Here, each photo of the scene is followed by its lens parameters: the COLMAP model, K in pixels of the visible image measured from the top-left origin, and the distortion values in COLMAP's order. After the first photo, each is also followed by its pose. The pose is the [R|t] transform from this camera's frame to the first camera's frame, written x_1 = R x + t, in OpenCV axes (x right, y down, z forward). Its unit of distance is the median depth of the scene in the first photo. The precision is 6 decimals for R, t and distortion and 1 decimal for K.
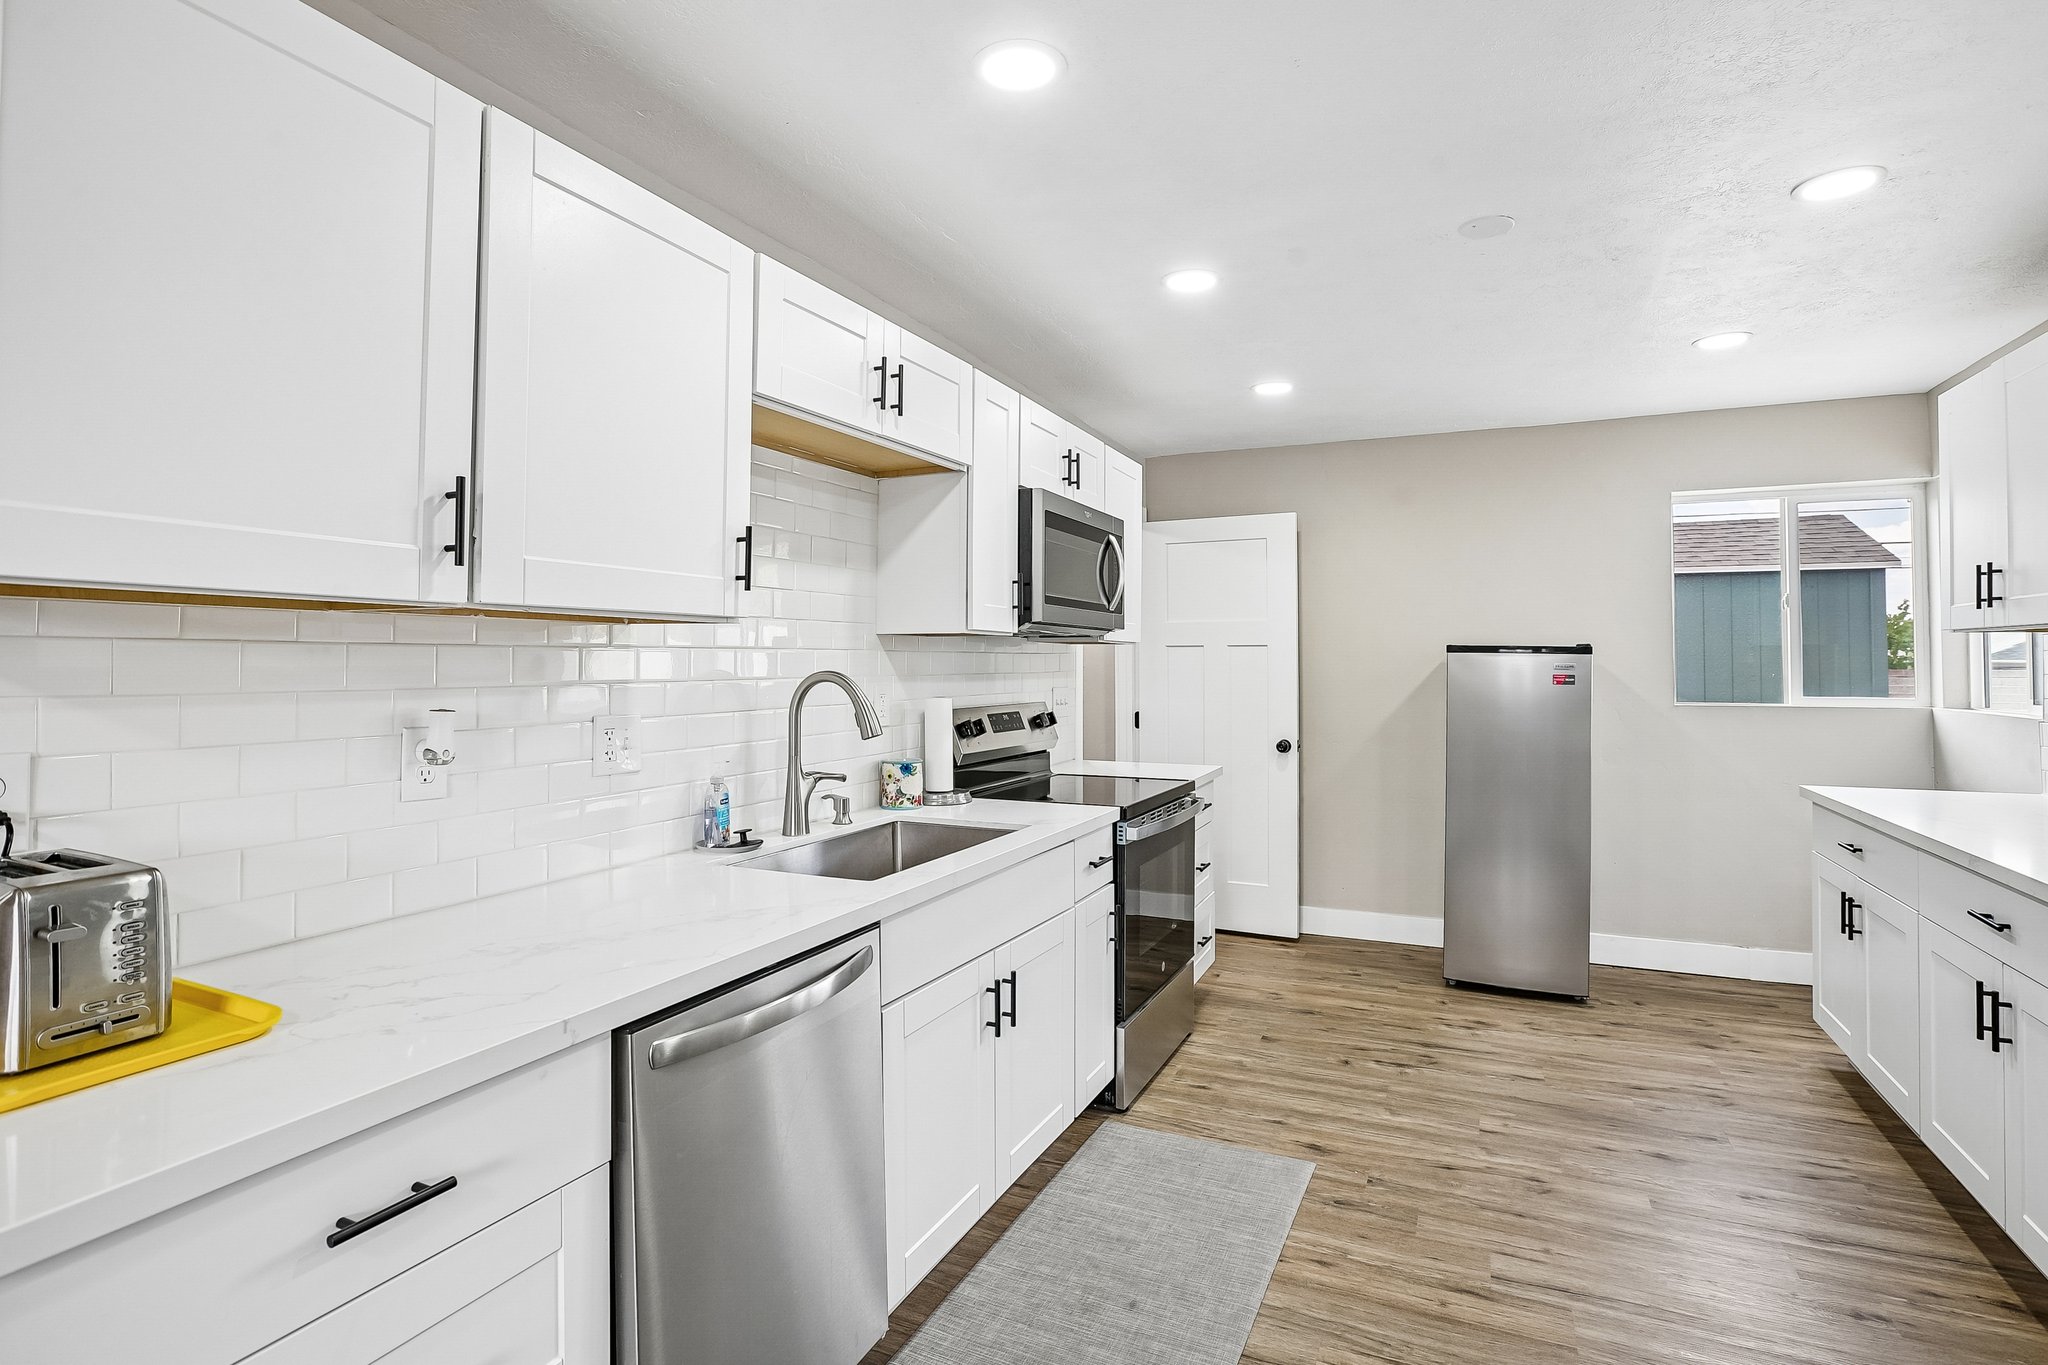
lens RADIAL K [[1008.6, 0, 1035.3], [0, 1008.6, 630.7], [0, 0, 1]] dist [-0.041680, 0.015529]
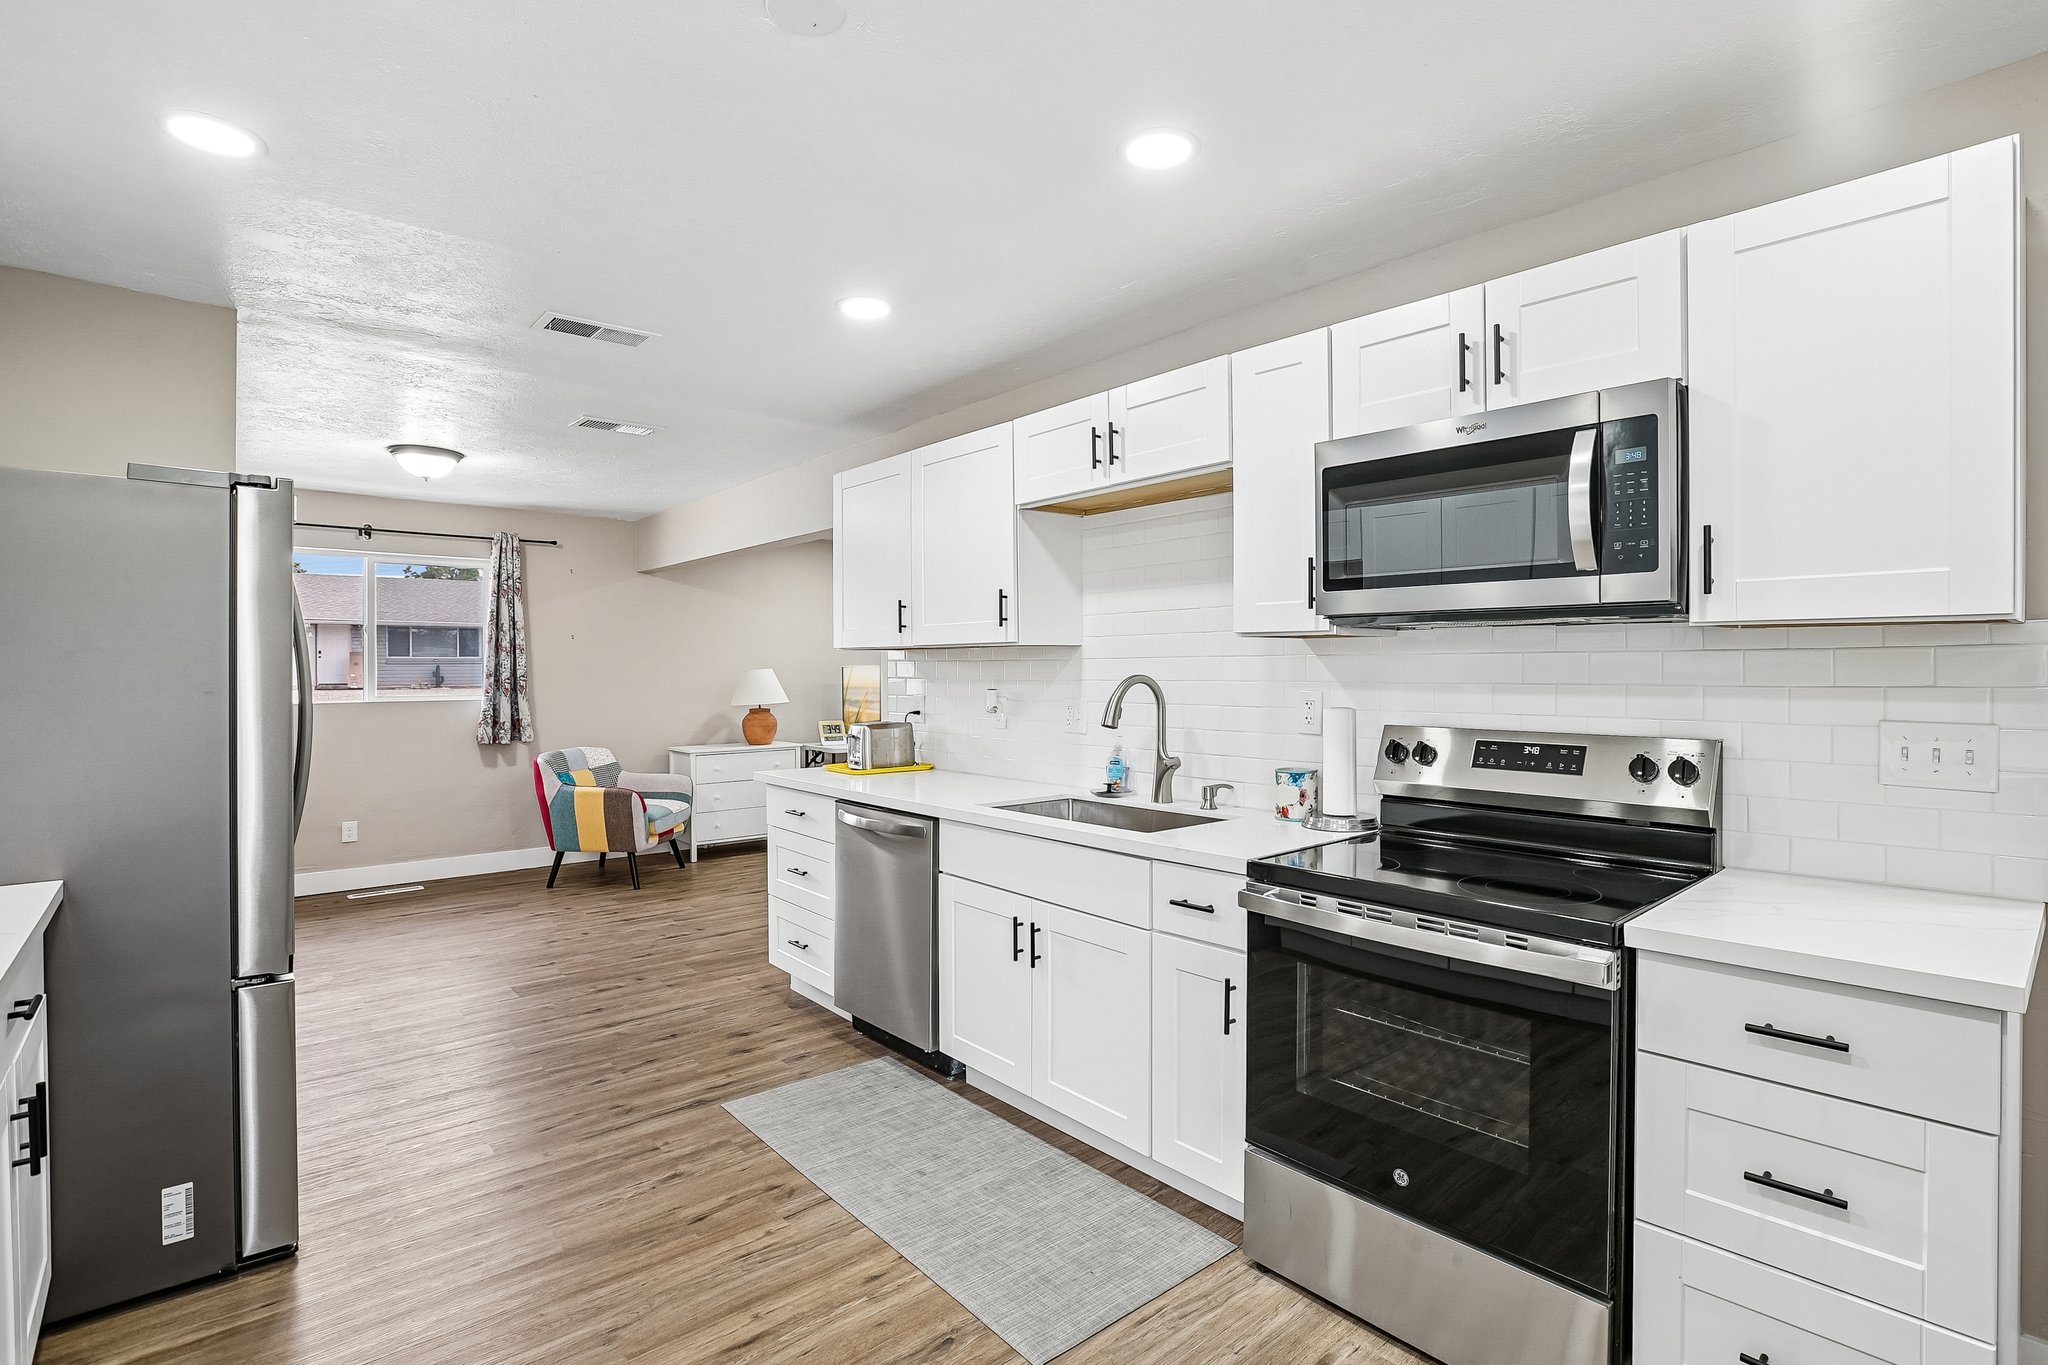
lens RADIAL K [[979.1, 0, 1030.4], [0, 979.1, 679.9], [0, 0, 1]] dist [-0.057065, 0.033285]
pose [[-0.415641, 0.006699, -0.909504, 0.792410], [0.025915, 0.999654, -0.004480, 0.039401], [0.909160, -0.025432, -0.415671, 1.131033]]
